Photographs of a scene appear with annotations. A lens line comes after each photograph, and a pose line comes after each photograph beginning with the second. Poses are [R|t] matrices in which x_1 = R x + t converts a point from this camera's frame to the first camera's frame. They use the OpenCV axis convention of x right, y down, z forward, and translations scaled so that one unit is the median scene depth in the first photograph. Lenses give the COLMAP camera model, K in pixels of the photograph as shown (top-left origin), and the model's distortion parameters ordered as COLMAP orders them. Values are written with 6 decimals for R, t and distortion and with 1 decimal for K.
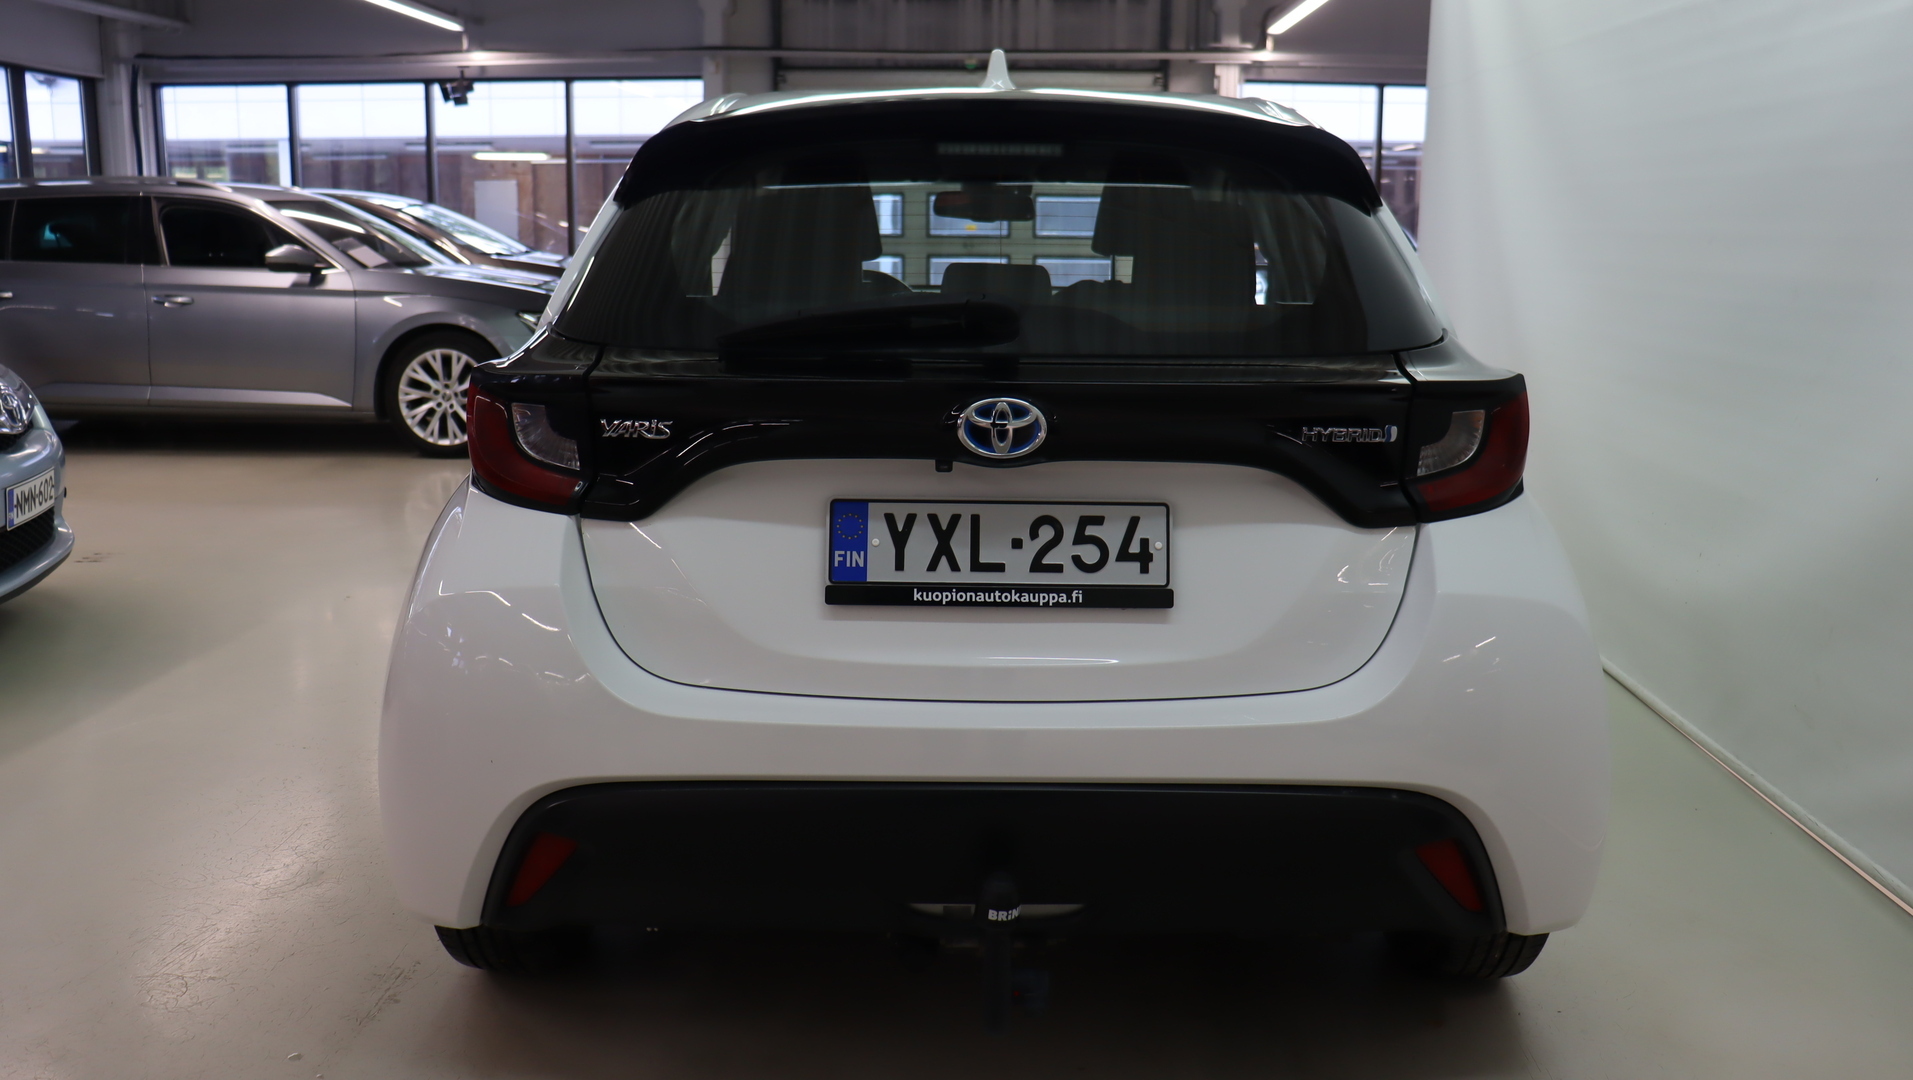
lens RADIAL K [[1712.3, 0, 970.1], [0, 1712.3, 455.1], [0, 0, 1]] dist [-0.174731, 0.228589]
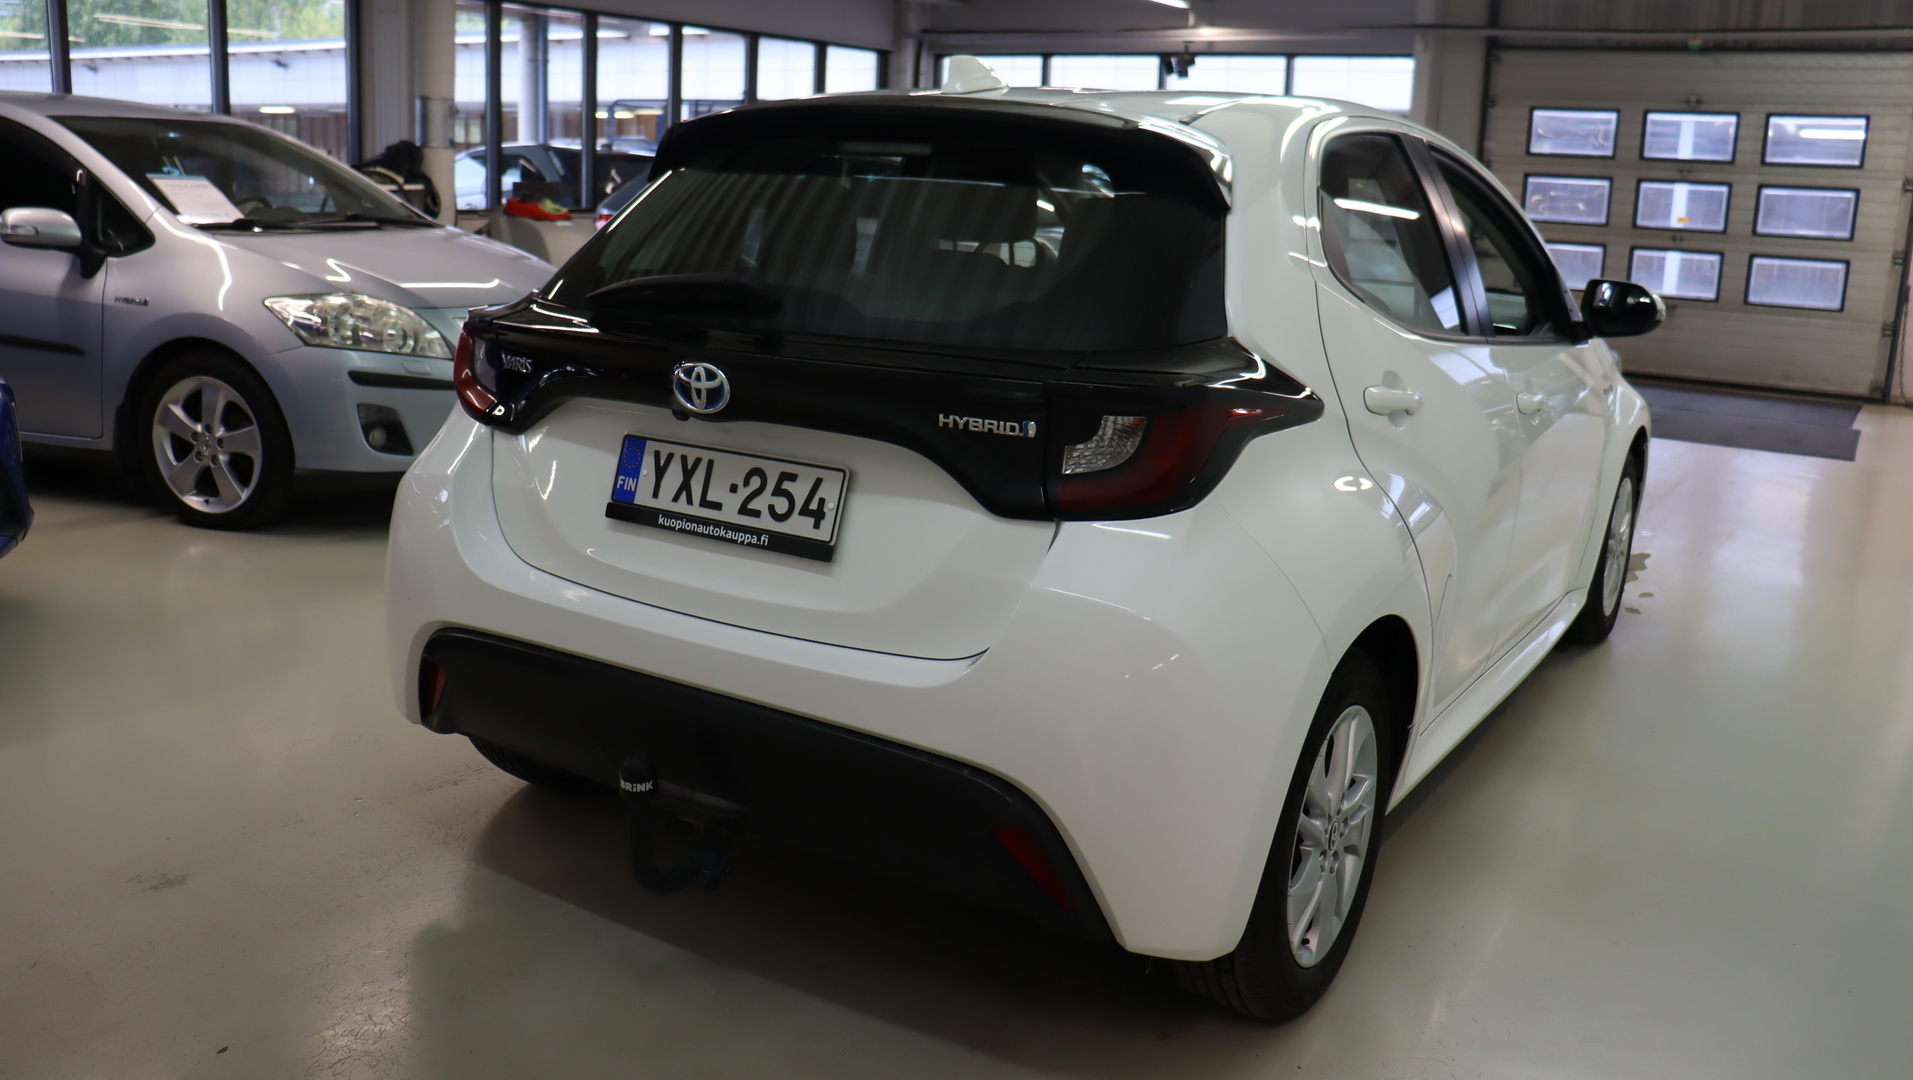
lens RADIAL K [[1712.3, 0, 970.1], [0, 1712.3, 455.1], [0, 0, 1]] dist [-0.174731, 0.228589]
pose [[0.849008, 0.114762, -0.515767, 0.766390], [-0.104723, 0.993311, 0.048634, -0.044913], [0.517898, 0.012722, 0.855348, 0.080743]]
